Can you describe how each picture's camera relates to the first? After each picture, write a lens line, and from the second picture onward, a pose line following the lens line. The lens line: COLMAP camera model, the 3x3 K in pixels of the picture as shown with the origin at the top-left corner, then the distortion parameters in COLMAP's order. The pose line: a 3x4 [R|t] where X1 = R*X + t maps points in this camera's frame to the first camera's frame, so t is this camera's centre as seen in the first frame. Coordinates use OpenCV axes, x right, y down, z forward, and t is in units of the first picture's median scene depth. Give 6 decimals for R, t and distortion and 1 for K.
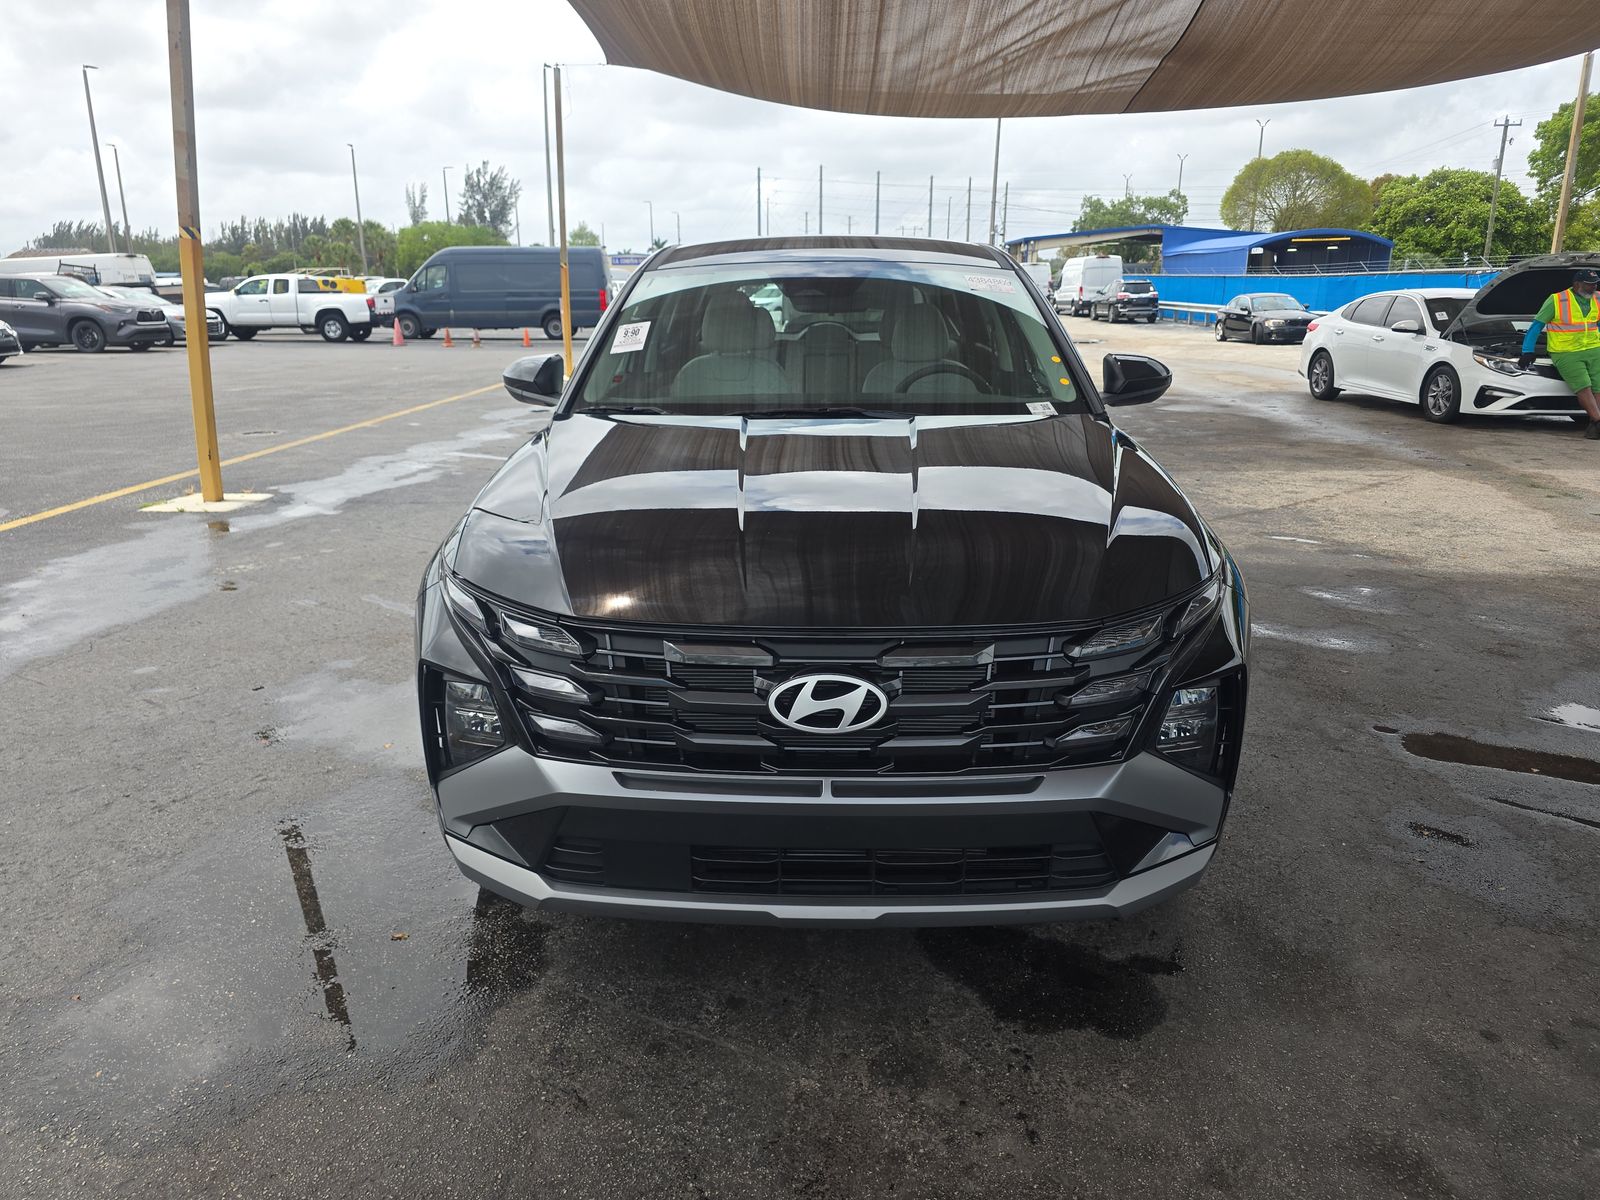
lens RADIAL K [[1103.1, 0, 793.0], [0, 1103.1, 599.6], [0, 0, 1]] dist [0.045036, -0.031916]
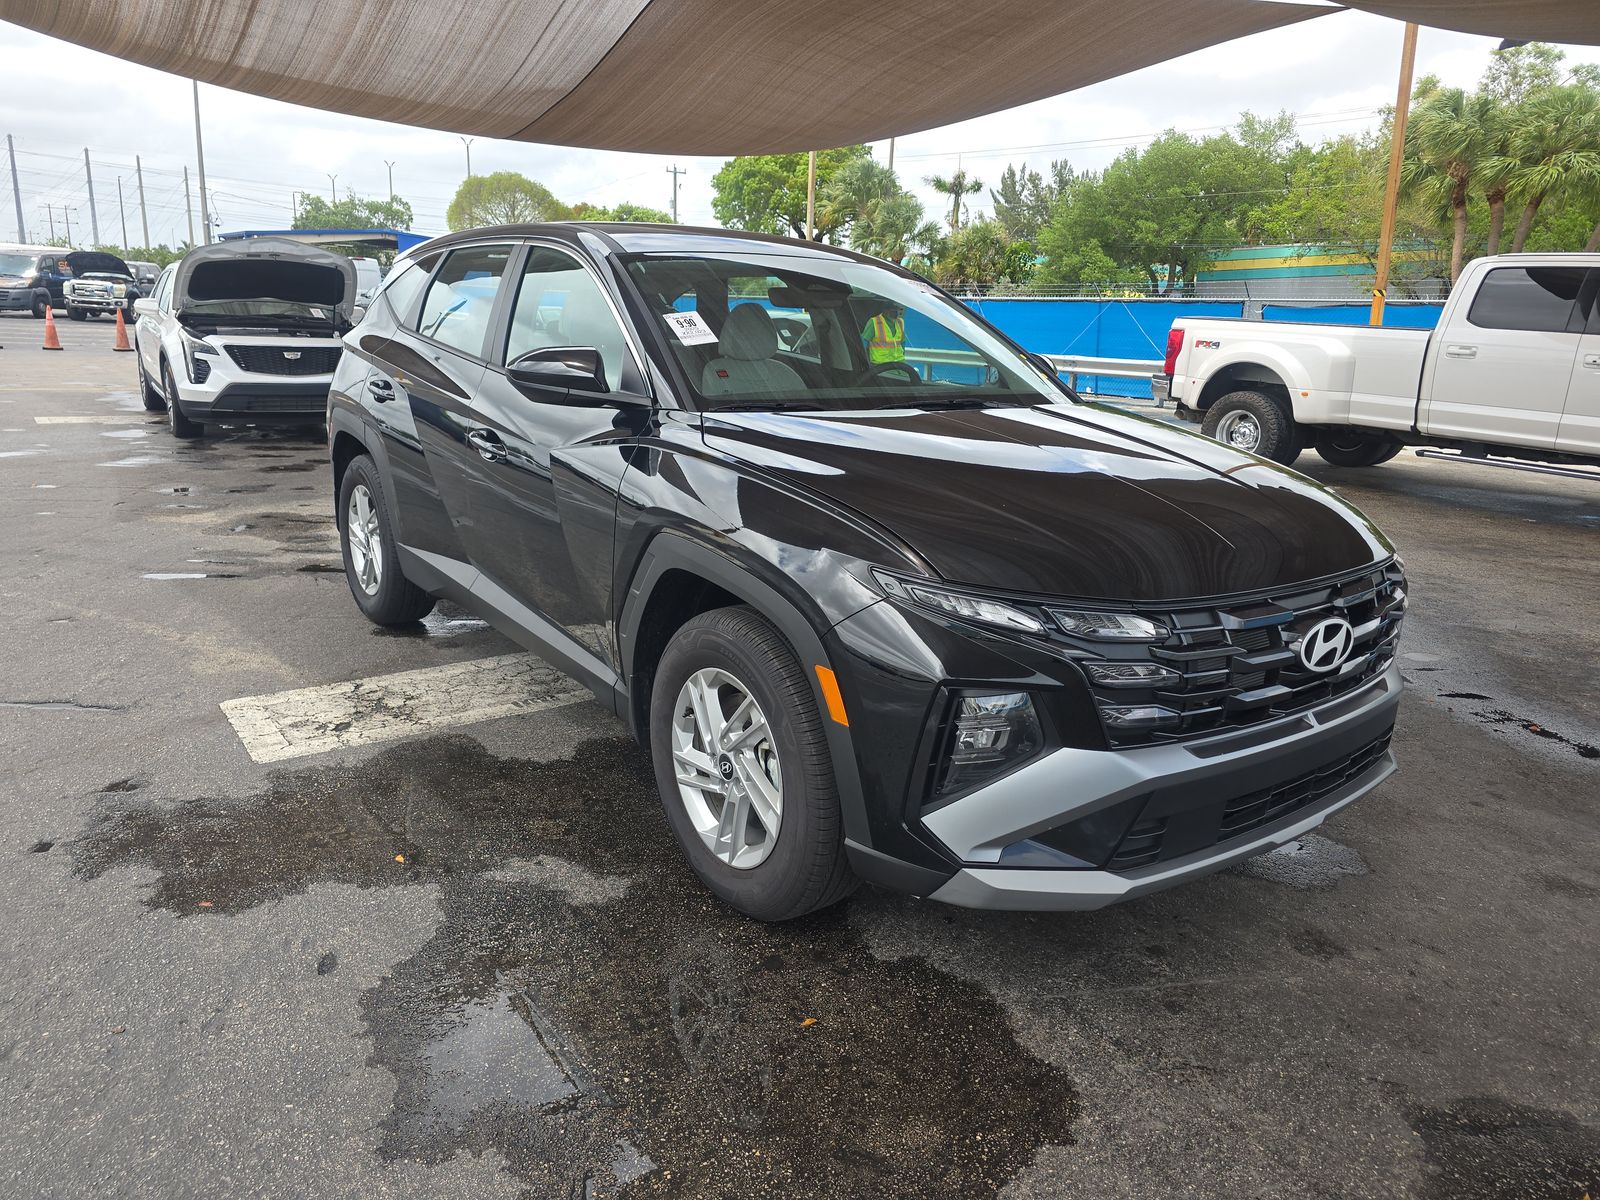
lens RADIAL K [[1103.1, 0, 803.3], [0, 1103.1, 601.2], [0, 0, 1]] dist [0.045036, -0.031916]
pose [[0.770604, -0.127484, 0.624434, -1.092132], [0.131141, 0.990541, 0.040389, -0.069432], [-0.623676, 0.050765, 0.780033, 0.413175]]
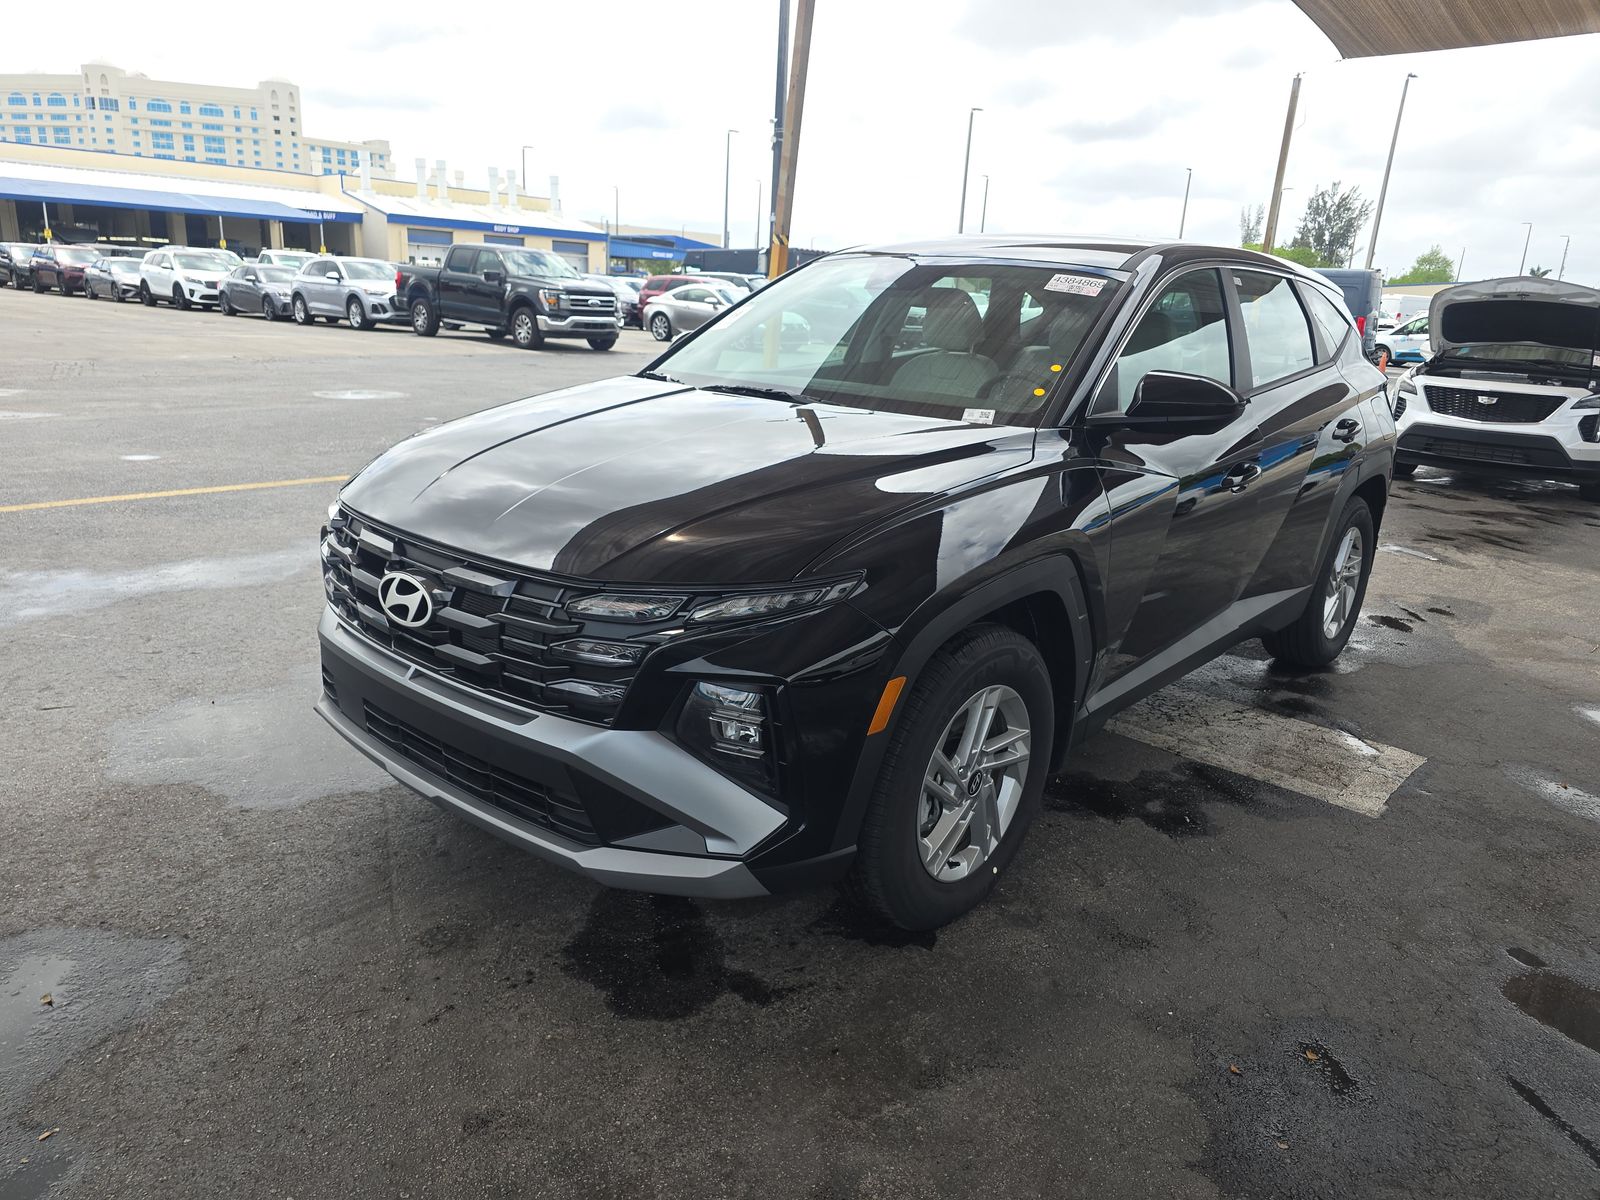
lens RADIAL K [[1103.1, 0, 800.5], [0, 1103.1, 600.3], [0, 0, 1]] dist [0.045036, -0.031916]
pose [[0.762330, 0.213690, -0.610893, 1.054402], [-0.225268, 0.972504, 0.059071, -0.068920], [0.606719, 0.092583, 0.789507, 0.306807]]
